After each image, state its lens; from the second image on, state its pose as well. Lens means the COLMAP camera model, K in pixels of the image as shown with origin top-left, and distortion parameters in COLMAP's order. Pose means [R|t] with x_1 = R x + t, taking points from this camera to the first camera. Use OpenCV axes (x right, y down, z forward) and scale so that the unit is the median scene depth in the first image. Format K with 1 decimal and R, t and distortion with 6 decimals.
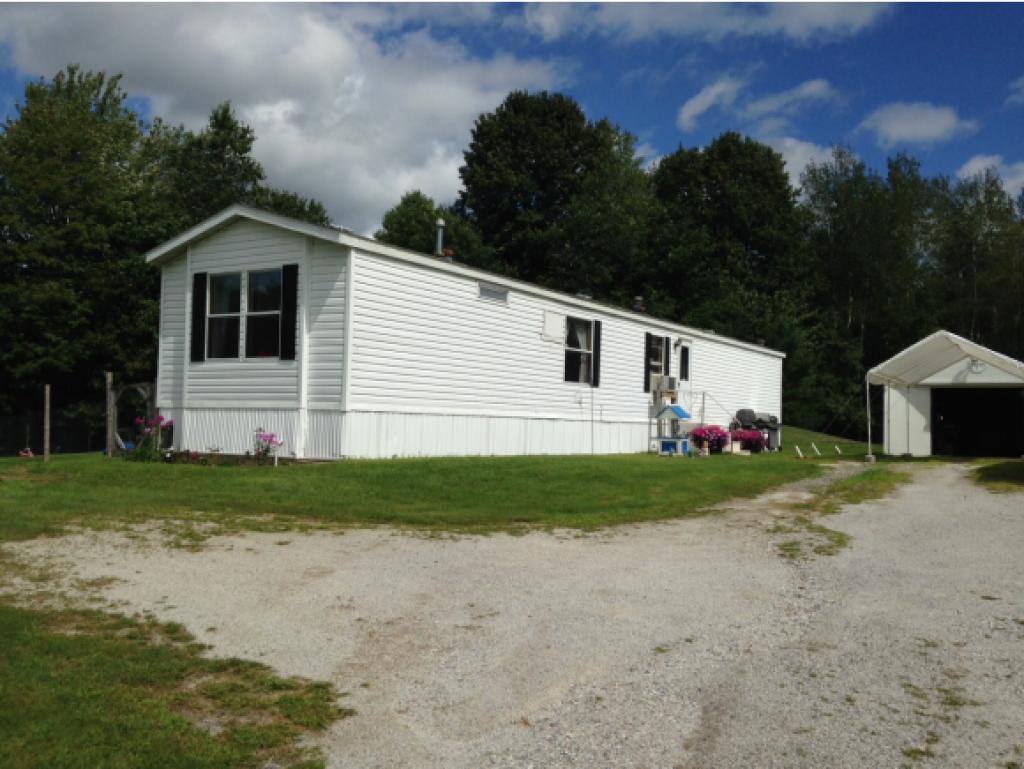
lens RADIAL K [[931.6, 0, 520.1], [0, 931.6, 389.6], [0, 0, 1]] dist [0.201428, -0.266687]
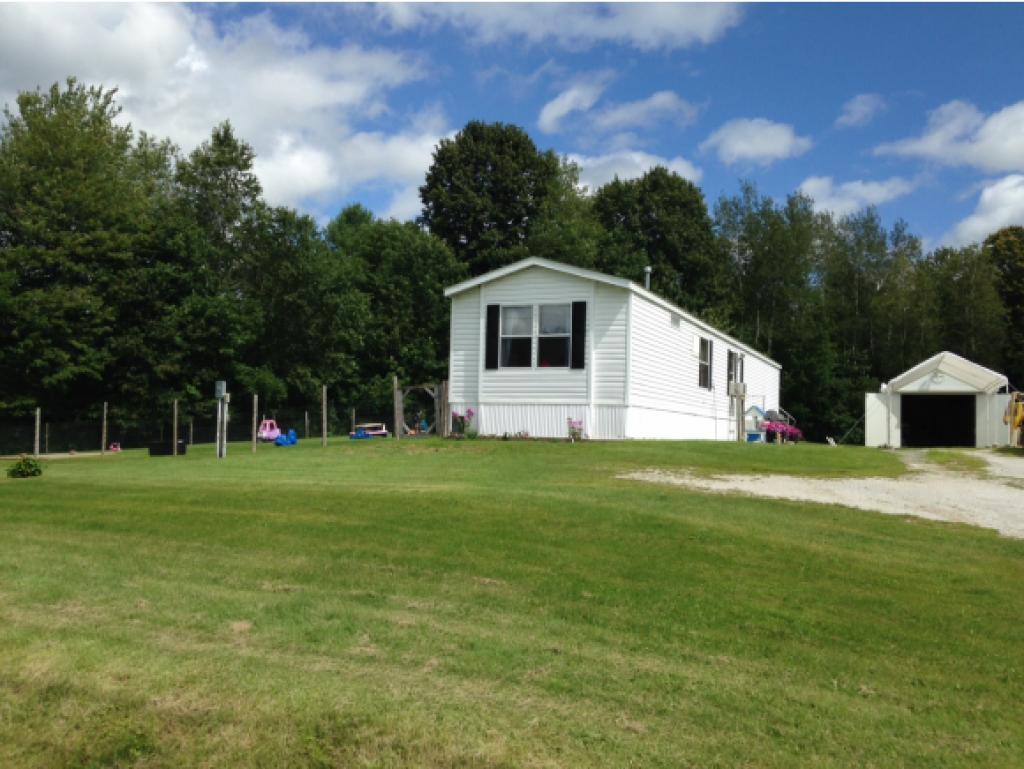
lens RADIAL K [[931.2, 0, 514.3], [0, 931.2, 388.6], [0, 0, 1]] dist [0.189307, -0.274191]
pose [[0.988378, 0.009542, 0.151716, -0.383861], [-0.008473, 0.999935, -0.007690, 0.005923], [-0.151780, 0.006315, 0.988394, -0.247263]]
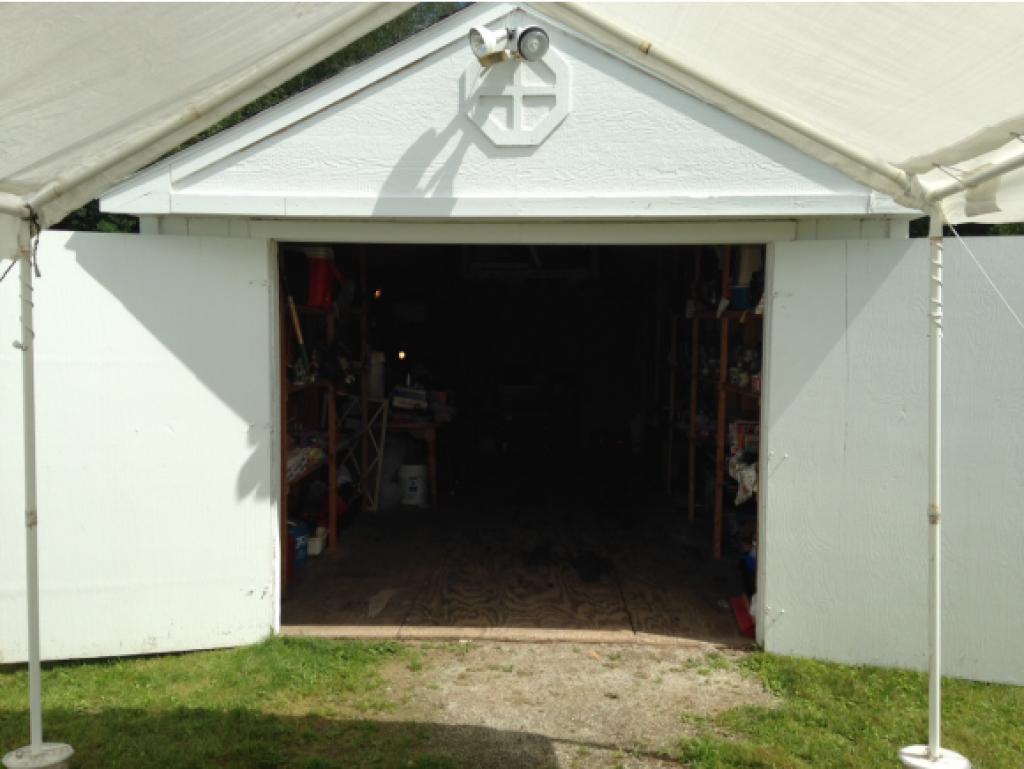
lens RADIAL K [[698.0, 0, 512.0], [0, 698.0, 384.5], [0, 0, 1]] dist [0.174137, -0.254394]
pose [[0.858481, -0.041601, 0.511155, 0.564399], [-0.007820, 0.995527, 0.094156, 0.014793], [-0.512785, -0.084828, 0.854316, 1.224277]]
